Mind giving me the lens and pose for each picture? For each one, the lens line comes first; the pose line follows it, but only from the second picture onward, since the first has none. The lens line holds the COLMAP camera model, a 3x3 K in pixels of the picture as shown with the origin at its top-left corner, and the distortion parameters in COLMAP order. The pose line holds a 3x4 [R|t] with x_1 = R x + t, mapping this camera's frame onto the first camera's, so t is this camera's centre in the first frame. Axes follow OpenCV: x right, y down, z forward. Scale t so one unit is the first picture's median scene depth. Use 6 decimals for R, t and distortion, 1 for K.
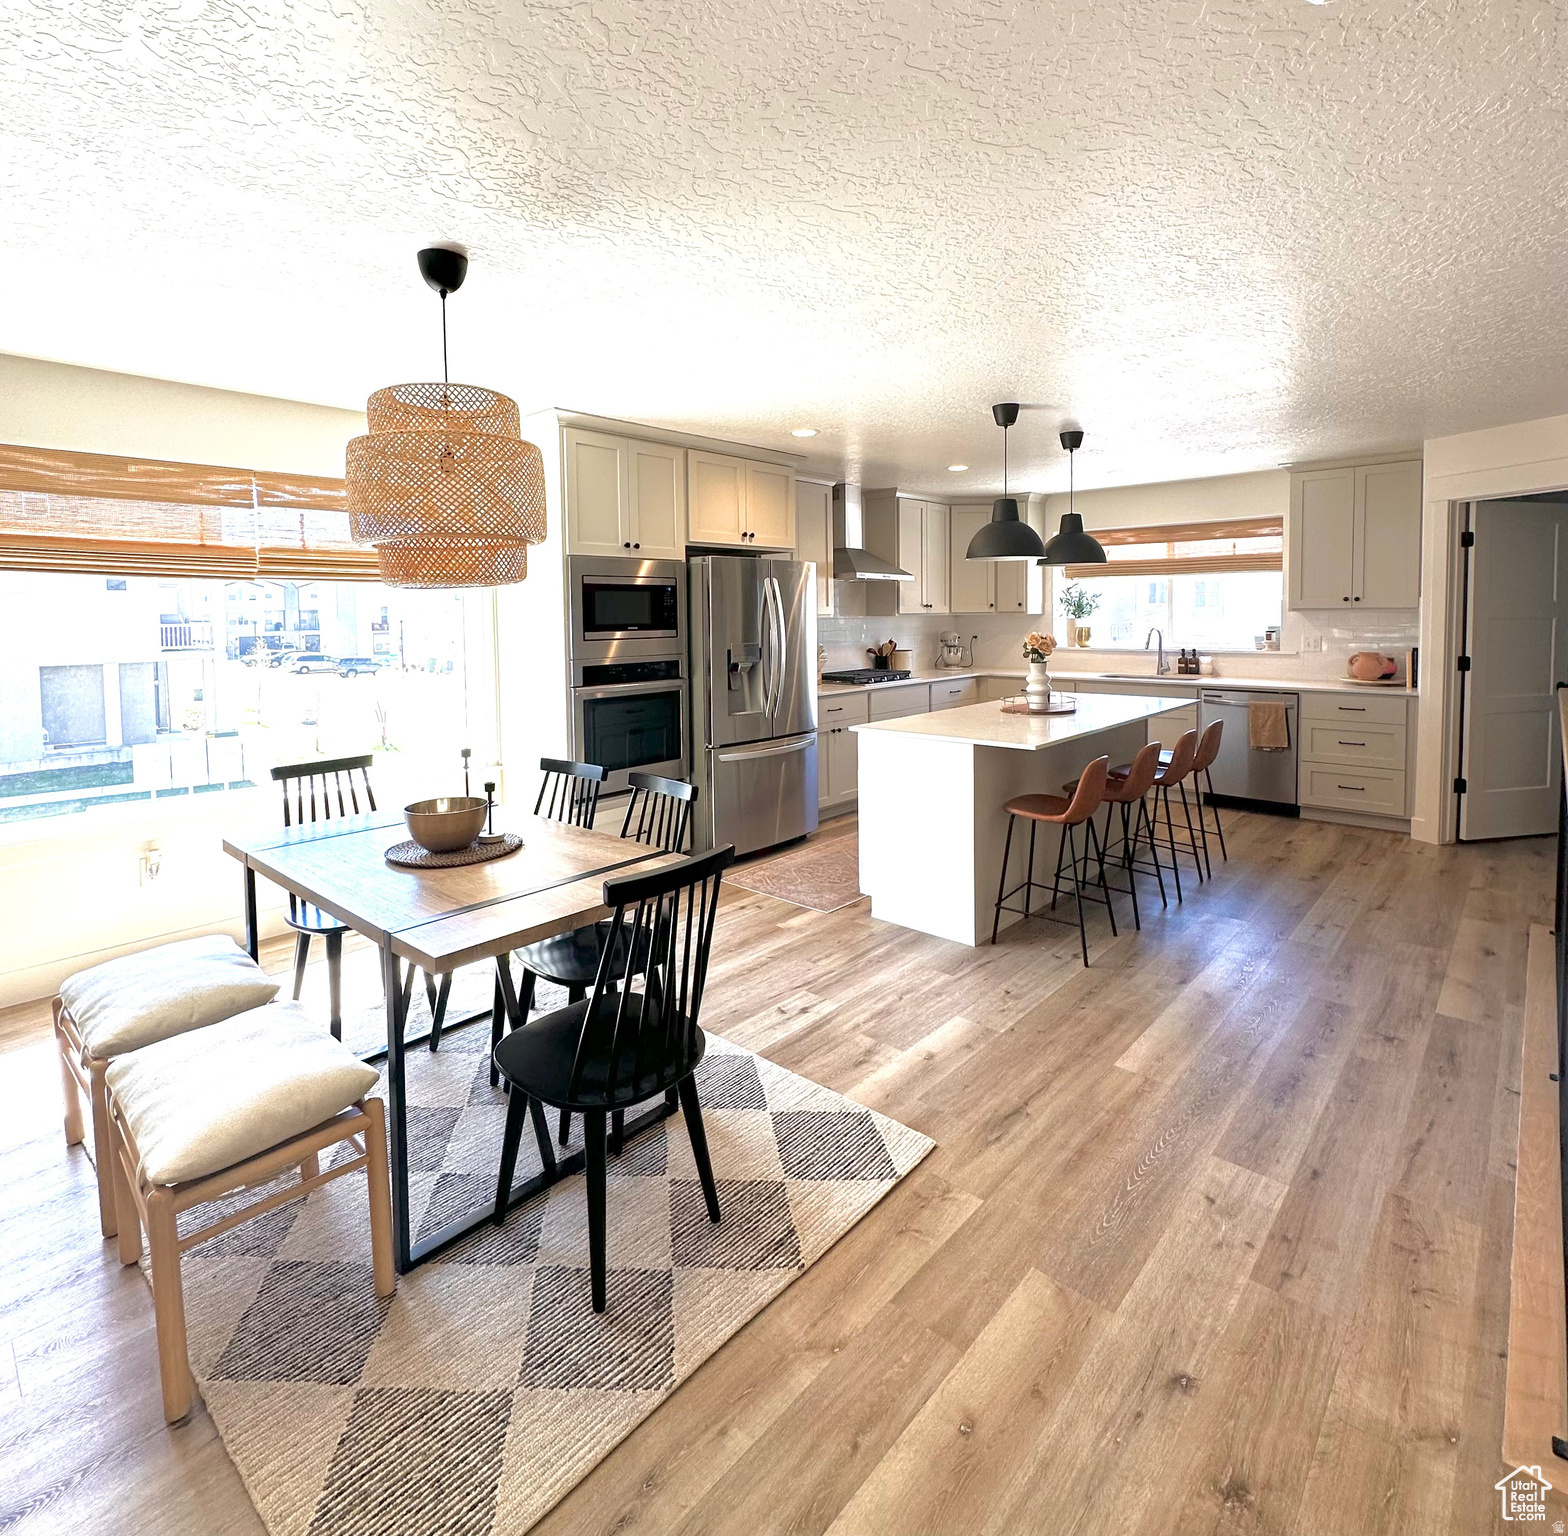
lens RADIAL K [[830.7, 0, 785.5], [0, 830.7, 777.0], [0, 0, 1]] dist [-0.002993, 0.000622]
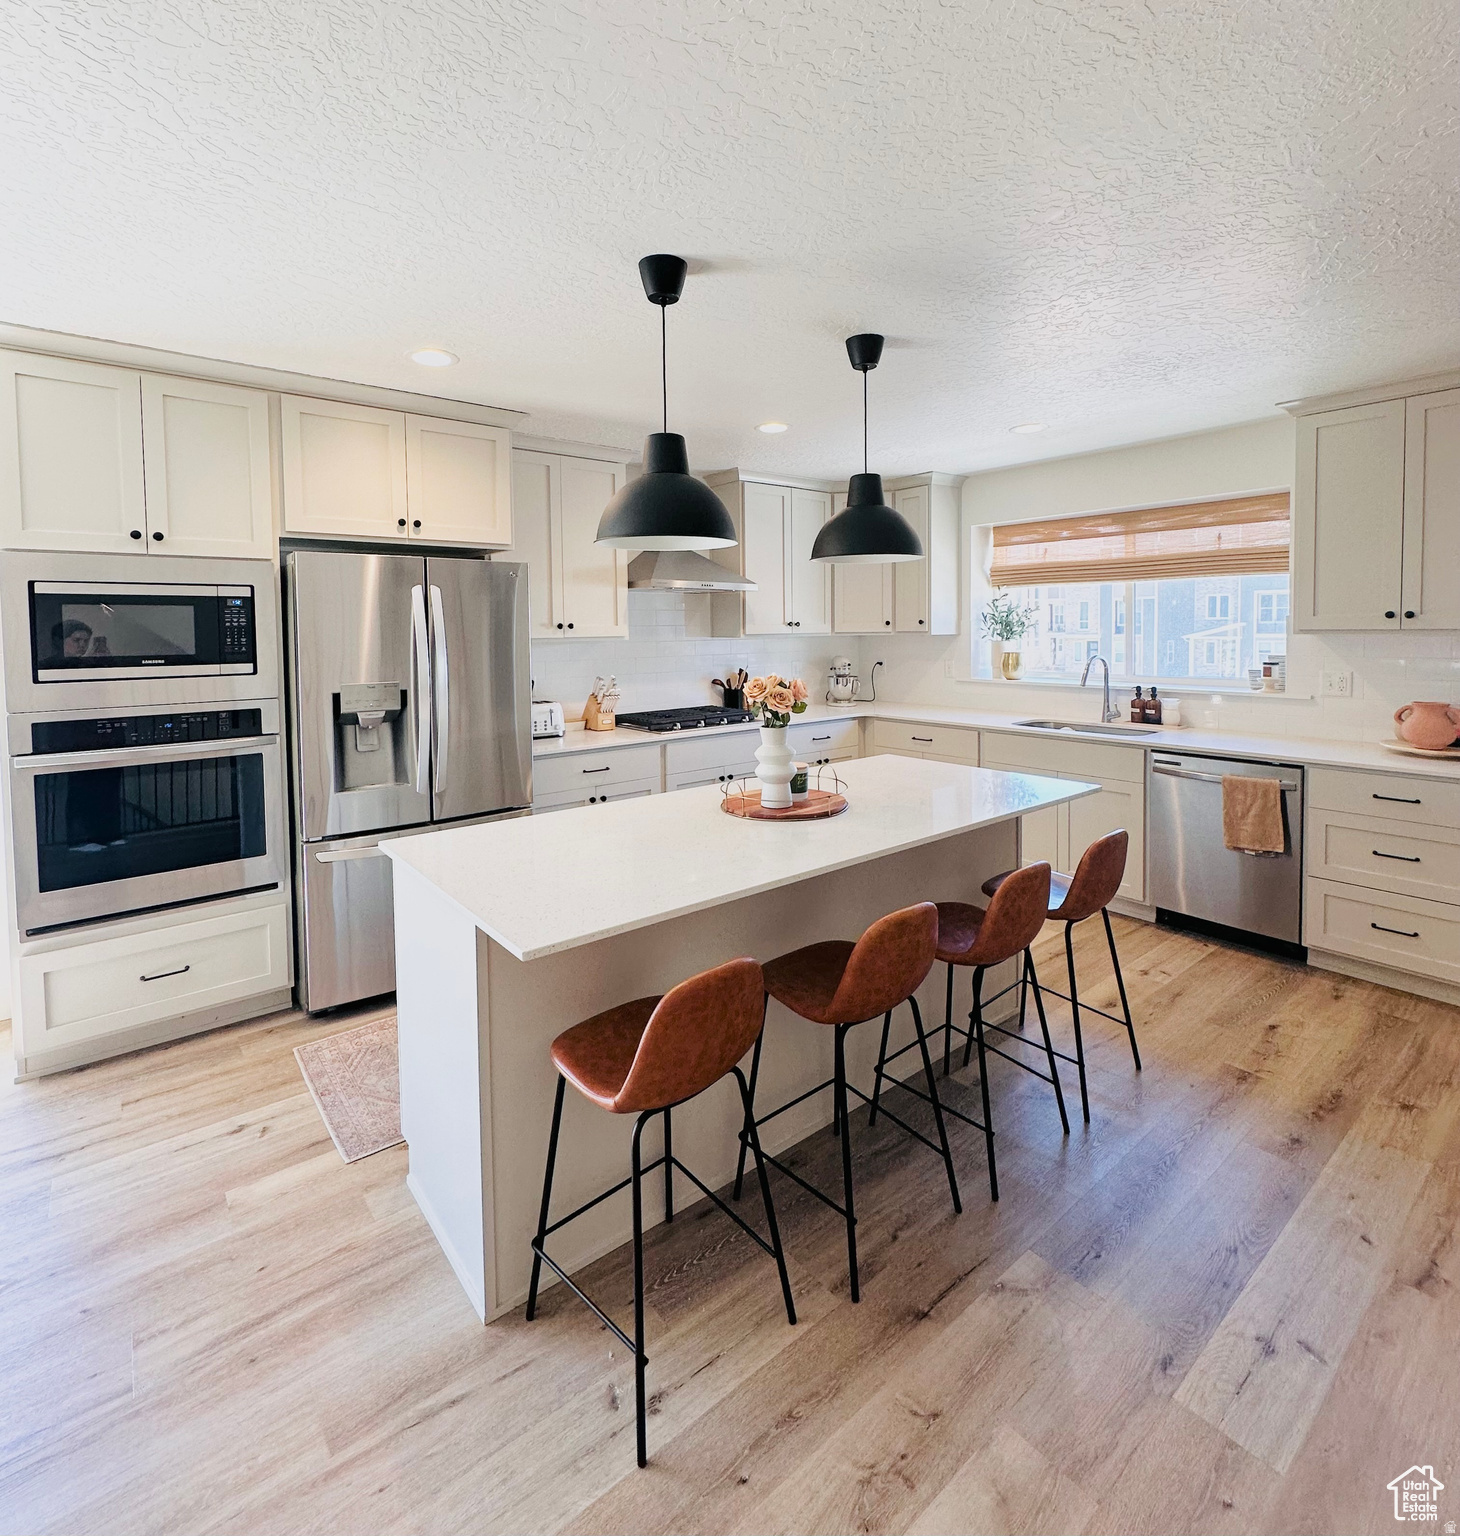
lens RADIAL K [[781.8, 0, 734.7], [0, 781.8, 758.3], [0, 0, 1]] dist [-0.001356, 0.000632]
pose [[0.989397, 0.024855, -0.143092, 0.278586], [-0.028843, 0.999249, -0.025863, -0.078684], [0.142342, 0.029716, 0.989371, 0.359461]]
